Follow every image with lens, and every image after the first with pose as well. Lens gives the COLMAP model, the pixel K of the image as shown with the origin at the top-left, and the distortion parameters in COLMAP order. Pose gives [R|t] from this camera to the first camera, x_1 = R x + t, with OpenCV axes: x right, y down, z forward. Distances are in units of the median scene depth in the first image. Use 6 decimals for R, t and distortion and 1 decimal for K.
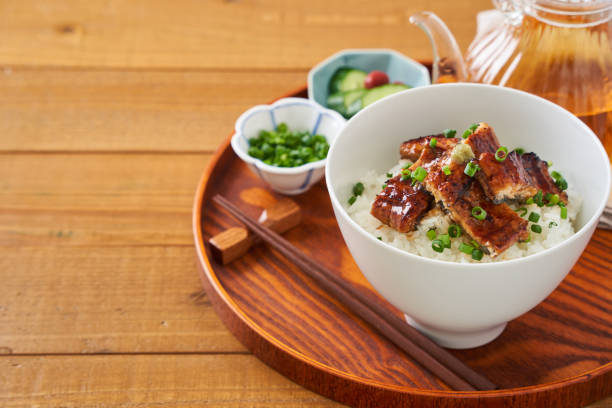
lens RADIAL K [[1923.4, 0, 260.8], [0, 1923.4, 204.7], [0, 0, 1]] dist [0.961584, -0.623726]
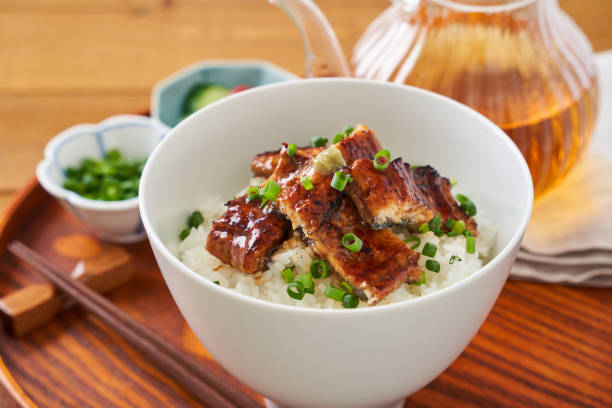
lens RADIAL K [[1699.7, 0, 306.0], [0, 1699.7, 204.0], [0, 0, 1]] dist [0.979814, -5.564526]
pose [[0.999702, -0.010033, 0.022245, 0.078935], [0.011918, 0.996198, -0.086295, 0.041997], [-0.021295, 0.086535, 0.996021, 0.370512]]
